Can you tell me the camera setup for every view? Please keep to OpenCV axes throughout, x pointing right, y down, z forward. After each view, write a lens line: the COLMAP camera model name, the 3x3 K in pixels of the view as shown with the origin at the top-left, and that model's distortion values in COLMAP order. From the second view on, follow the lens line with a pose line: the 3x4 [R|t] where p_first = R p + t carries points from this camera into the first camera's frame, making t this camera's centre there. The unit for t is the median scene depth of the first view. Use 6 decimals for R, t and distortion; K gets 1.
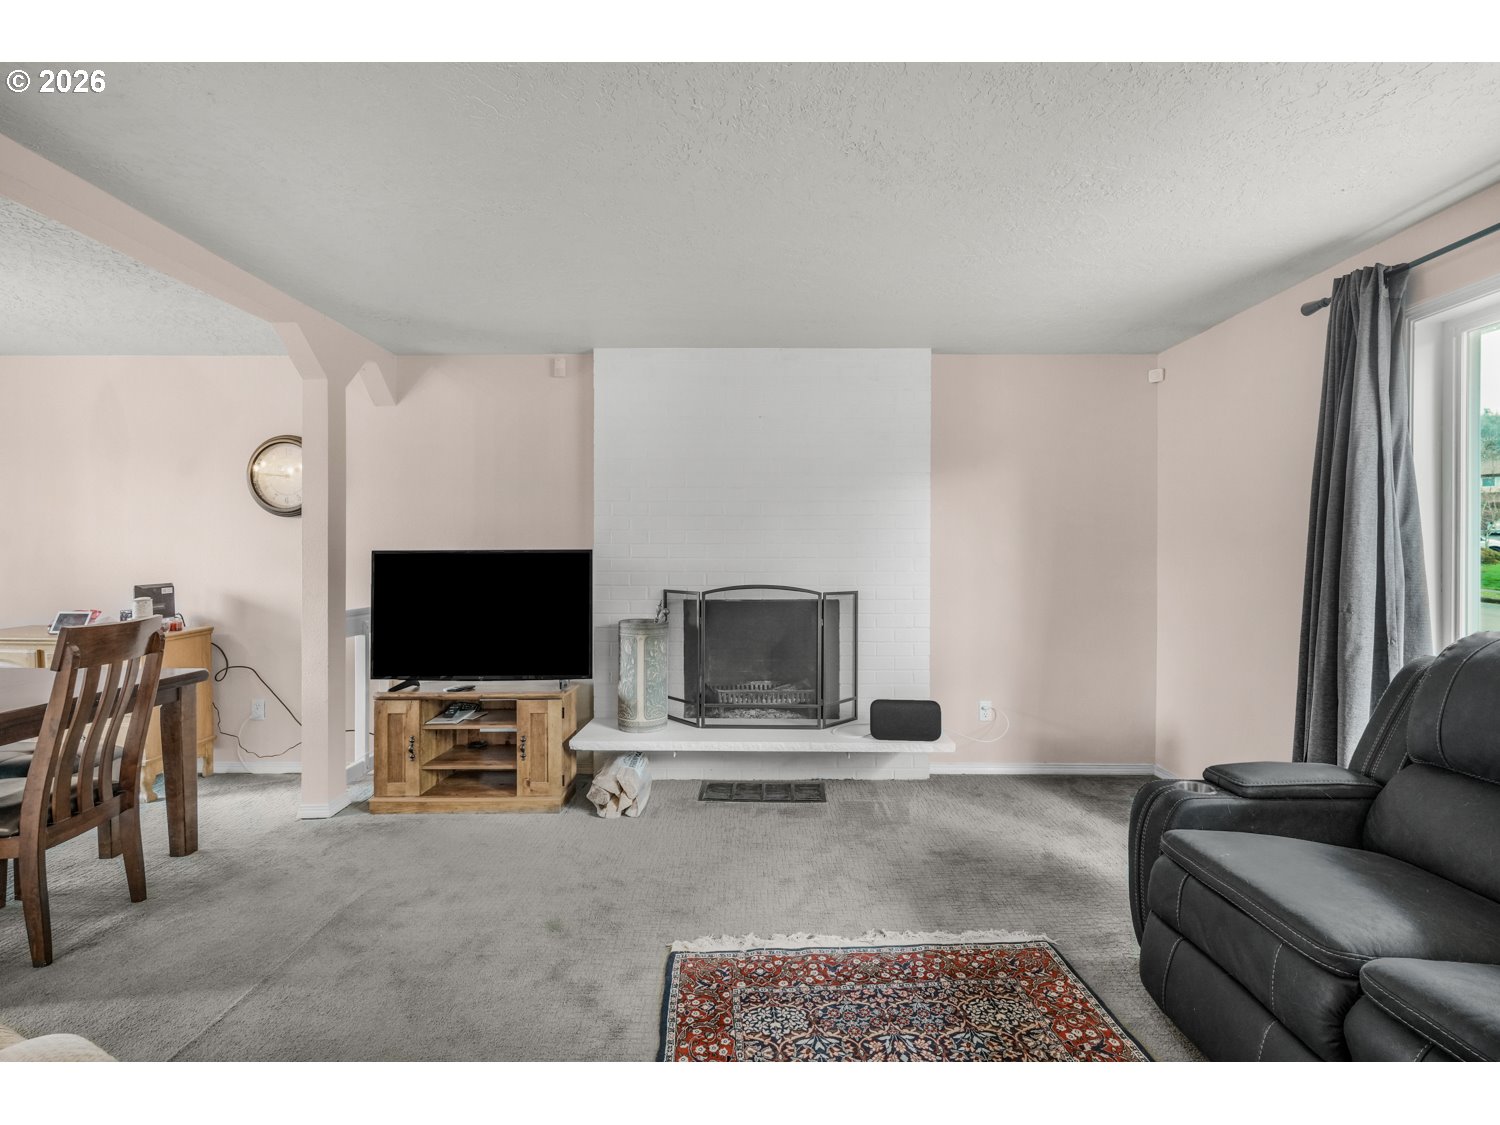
lens RADIAL K [[671.3, 0, 757.6], [0, 671.3, 559.1], [0, 0, 1]] dist [0.001961, 0.000416]
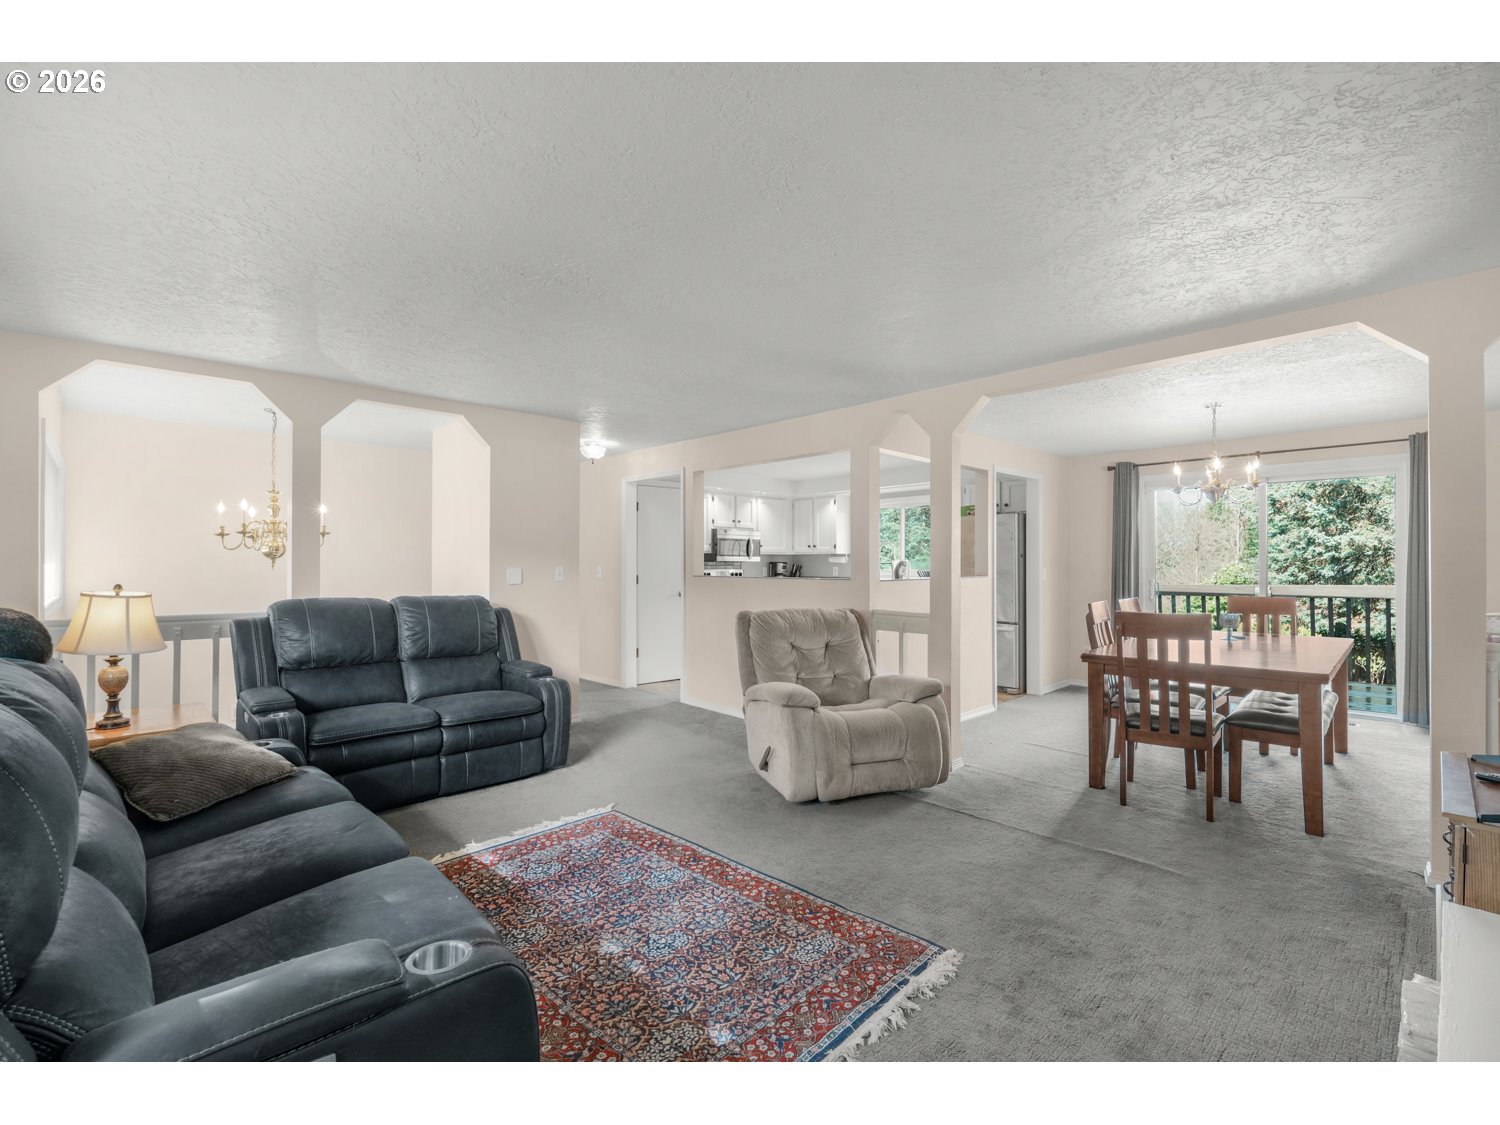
lens RADIAL K [[671.3, 0, 747.3], [0, 671.3, 565.0], [0, 0, 1]] dist [0.001961, 0.000416]
pose [[-0.727618, -0.006286, -0.685954, 0.747015], [-0.007858, 0.999969, -0.000829, -0.014227], [0.685938, 0.004787, -0.727644, 1.401222]]
